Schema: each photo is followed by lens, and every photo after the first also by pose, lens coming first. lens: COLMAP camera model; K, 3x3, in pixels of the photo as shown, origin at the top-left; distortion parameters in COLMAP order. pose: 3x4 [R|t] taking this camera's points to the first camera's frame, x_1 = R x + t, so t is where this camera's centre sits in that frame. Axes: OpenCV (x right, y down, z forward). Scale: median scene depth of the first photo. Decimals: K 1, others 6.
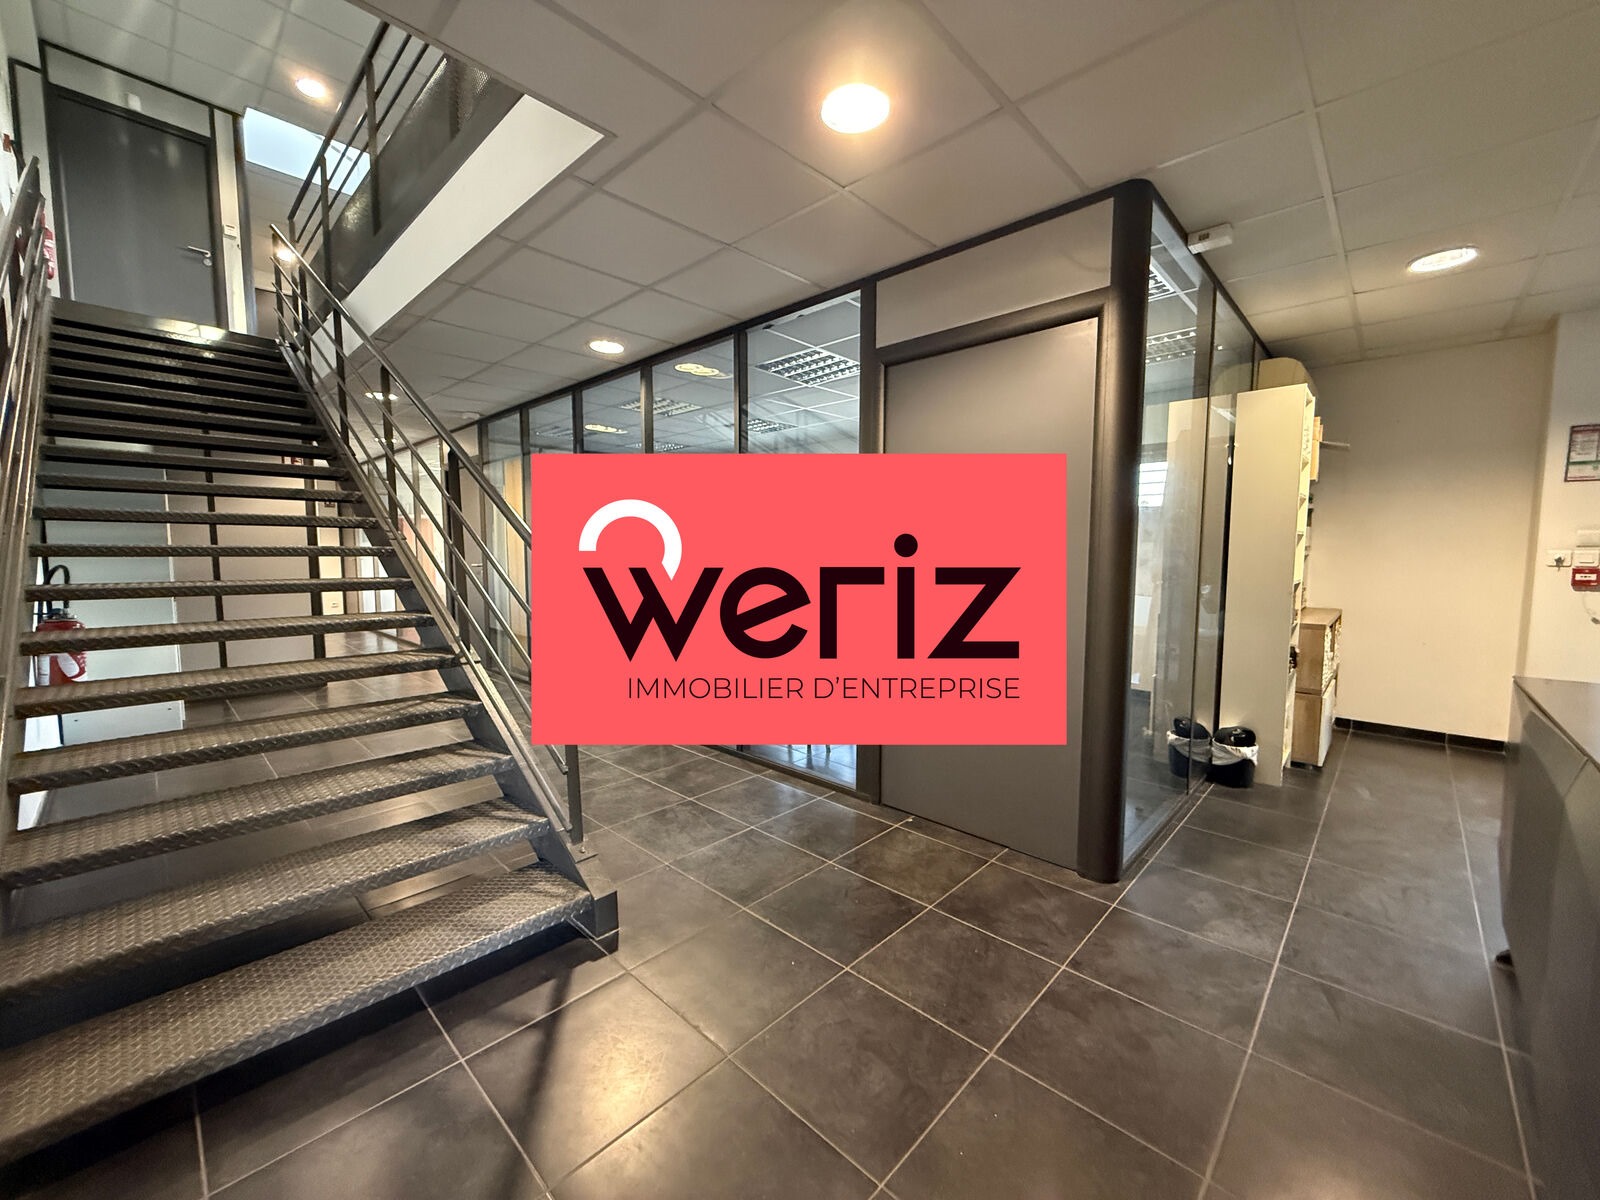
lens RADIAL K [[640.0, 0, 798.8], [0, 640.0, 601.1], [0, 0, 1]] dist [-0.000360, 0.000730]
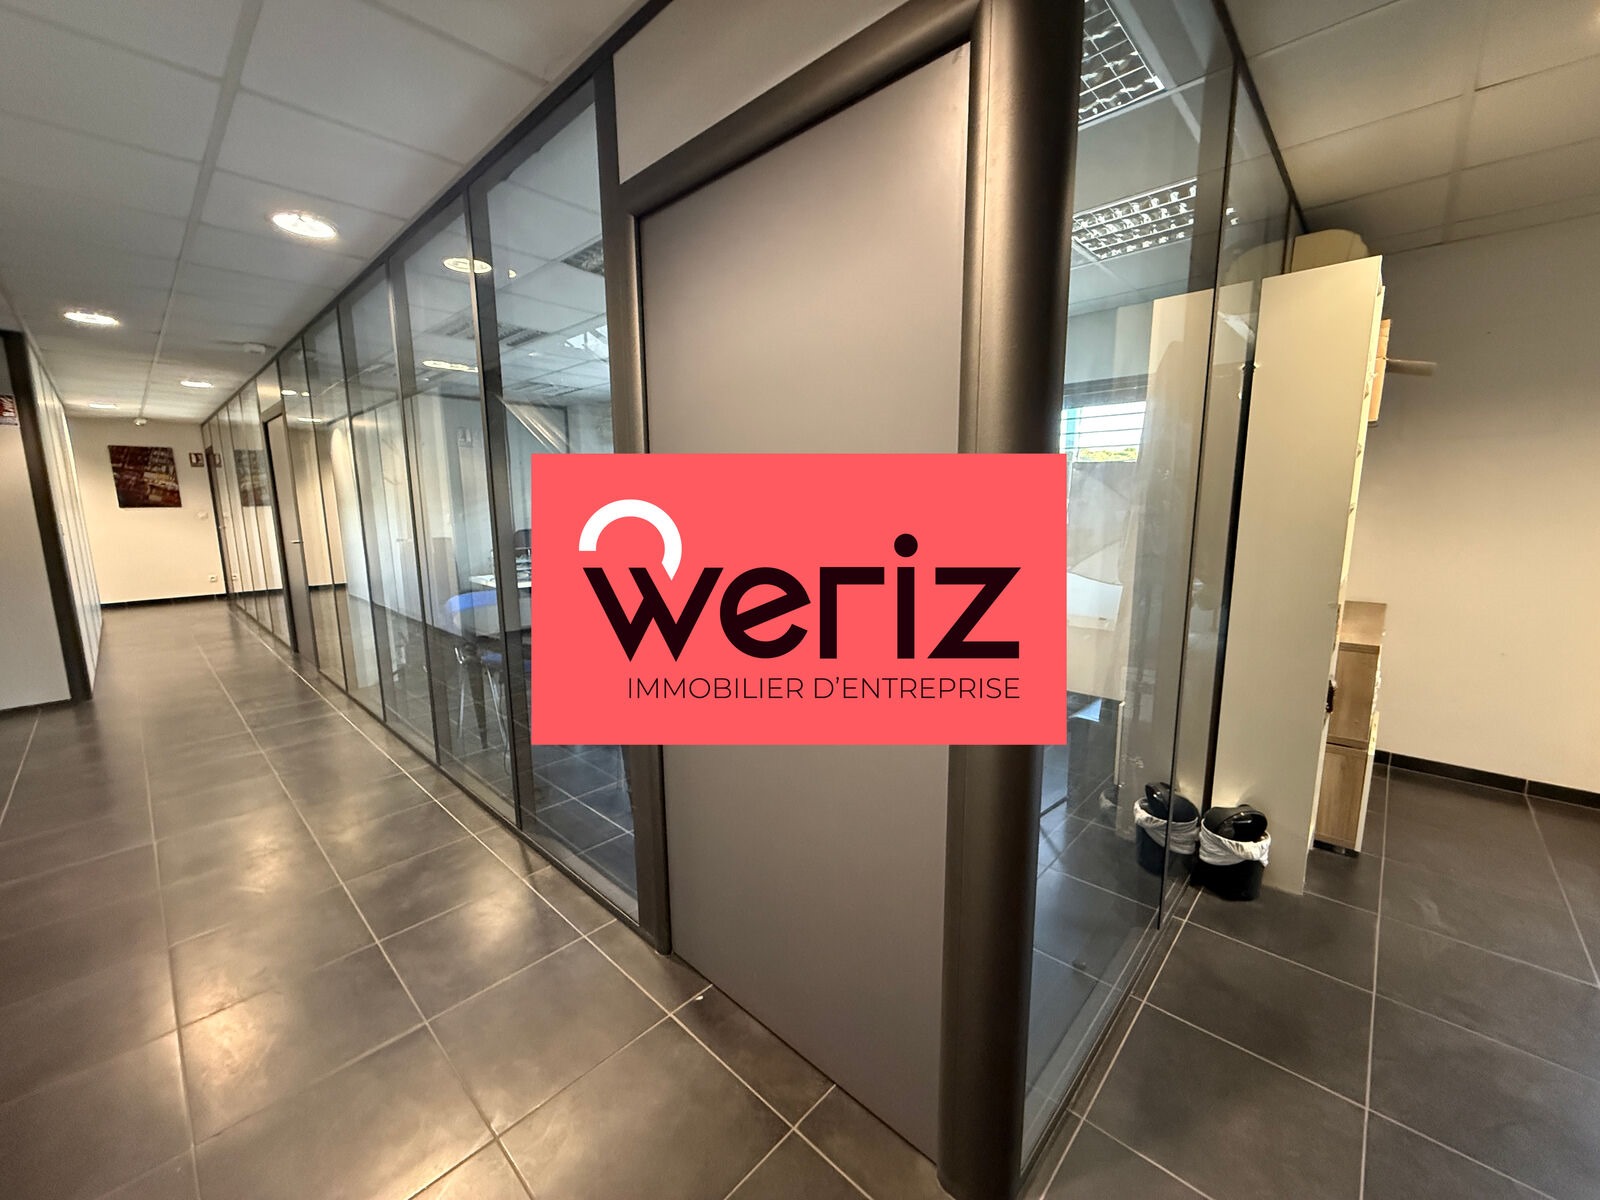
lens RADIAL K [[640.0, 0, 800.9], [0, 640.0, 600.5], [0, 0, 1]] dist [-0.000360, 0.000730]
pose [[0.999931, -0.010375, 0.005489, 0.228404], [0.009935, 0.997151, 0.074773, -0.065648], [-0.006250, -0.074713, 0.997185, 0.355498]]
